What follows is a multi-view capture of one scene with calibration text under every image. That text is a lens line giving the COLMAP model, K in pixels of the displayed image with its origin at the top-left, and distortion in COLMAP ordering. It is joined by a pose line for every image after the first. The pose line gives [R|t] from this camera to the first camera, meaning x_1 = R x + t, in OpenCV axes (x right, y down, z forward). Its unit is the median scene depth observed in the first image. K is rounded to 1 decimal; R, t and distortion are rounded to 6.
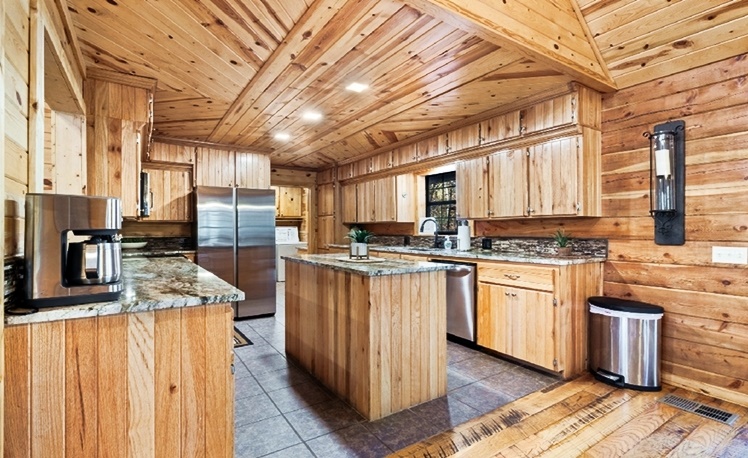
lens RADIAL K [[363.9, 0, 361.4], [0, 363.9, 230.8], [0, 0, 1]] dist [-0.006618, 0.001426]
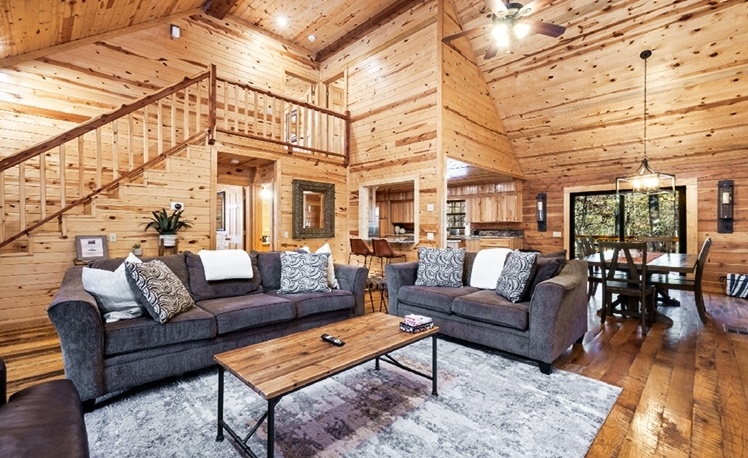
lens RADIAL K [[317.3, 0, 370.8], [0, 317.3, 226.6], [0, 0, 1]] dist [0.000058, 0.000293]
pose [[0.981669, 0.002128, 0.190583, -1.122456], [-0.002124, 0.999998, -0.000225, -0.001135], [-0.190583, -0.000184, 0.981671, -1.405321]]
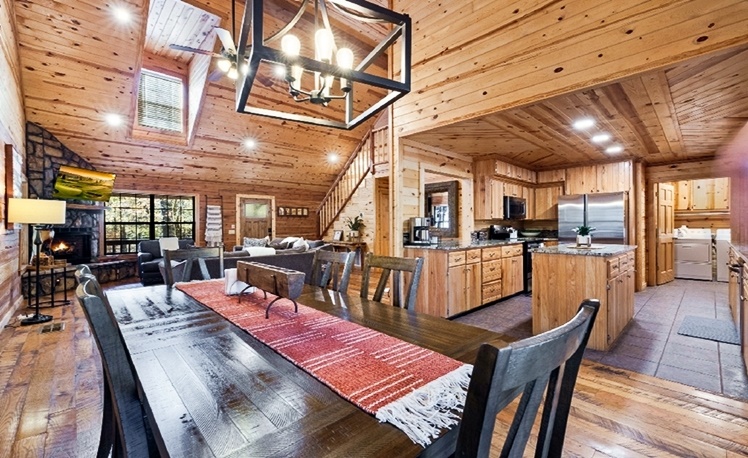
lens RADIAL K [[317.3, 0, 374.4], [0, 317.3, 226.3], [0, 0, 1]] dist [0.000058, 0.000293]
pose [[0.183603, 0.002337, -0.982998, 1.093323], [0.006217, 0.999974, 0.003538, -0.009152], [0.982981, -0.006761, 0.183584, -0.026567]]
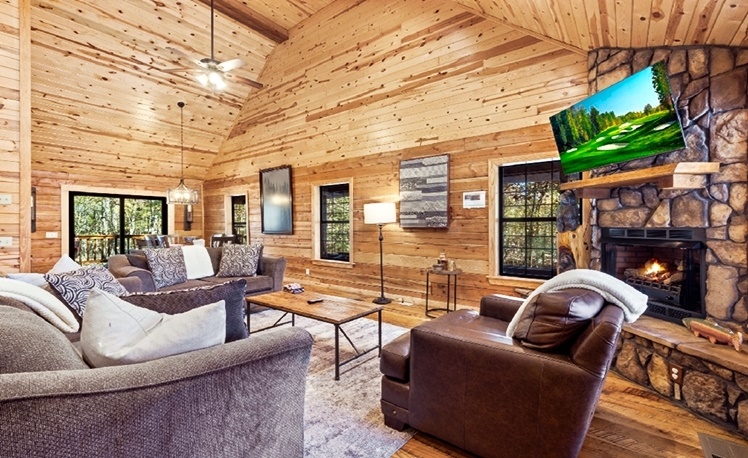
lens RADIAL K [[317.3, 0, 378.5], [0, 317.3, 227.3], [0, 0, 1]] dist [0.000058, 0.000293]
pose [[-0.331281, -0.003474, 0.943526, -2.113802], [-0.000831, 0.999994, 0.003390, -0.009632], [-0.943532, 0.000339, -0.331282, -0.627980]]
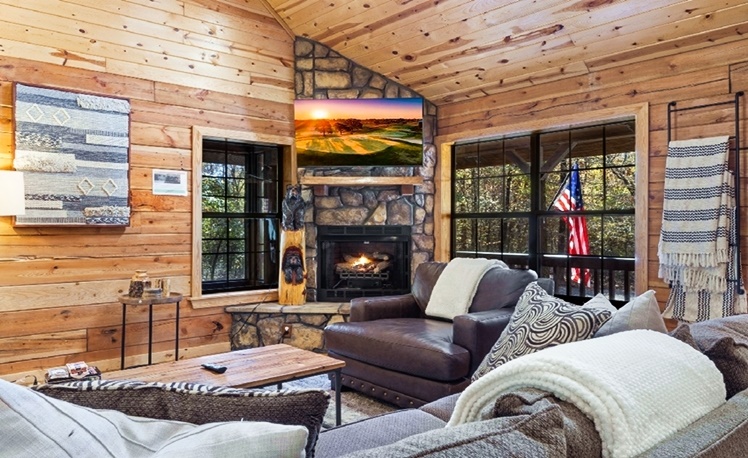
lens RADIAL K [[577.2, 0, 358.8], [0, 577.2, 221.2], [0, 0, 1]] dist [0.029717, -0.000366]
pose [[-0.991036, -0.001050, -0.133594, -1.190429], [0.000310, 0.999948, -0.010160, 0.000215], [0.133598, -0.010110, -0.990984, 0.255696]]
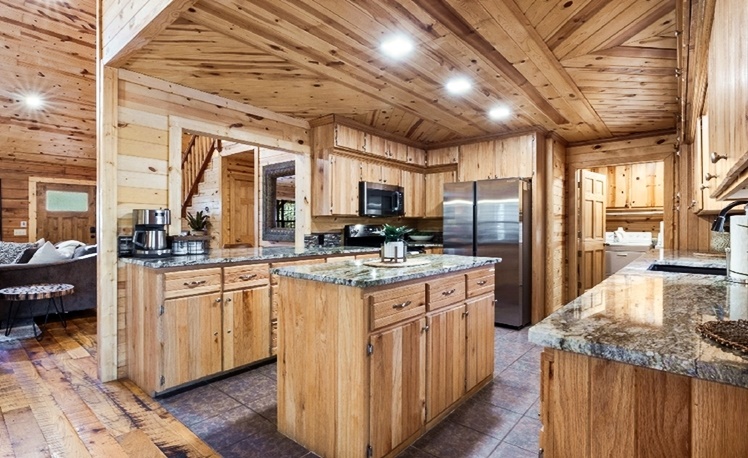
lens RADIAL K [[363.9, 0, 377.1], [0, 363.9, 225.9], [0, 0, 1]] dist [-0.006618, 0.001426]
pose [[0.288152, 0.001310, -0.957584, 0.773911], [-0.002792, 0.999996, 0.000528, 0.000023], [0.957581, 0.002521, 0.288155, 0.761781]]
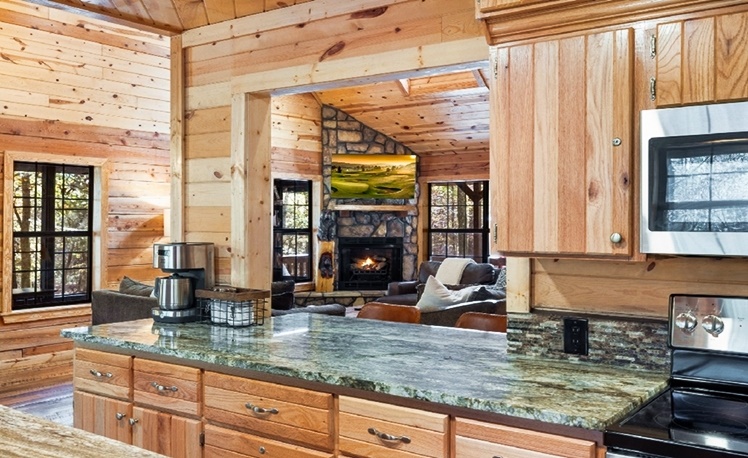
lens RADIAL K [[729.6, 0, 364.3], [0, 729.6, 214.2], [0, 0, 1]] dist [-0.012033, 0.000000]
pose [[-0.941202, -0.005560, -0.337798, -0.211330], [-0.001582, 0.999926, -0.012049, -0.076537], [0.337840, -0.010806, -0.941141, 1.708749]]
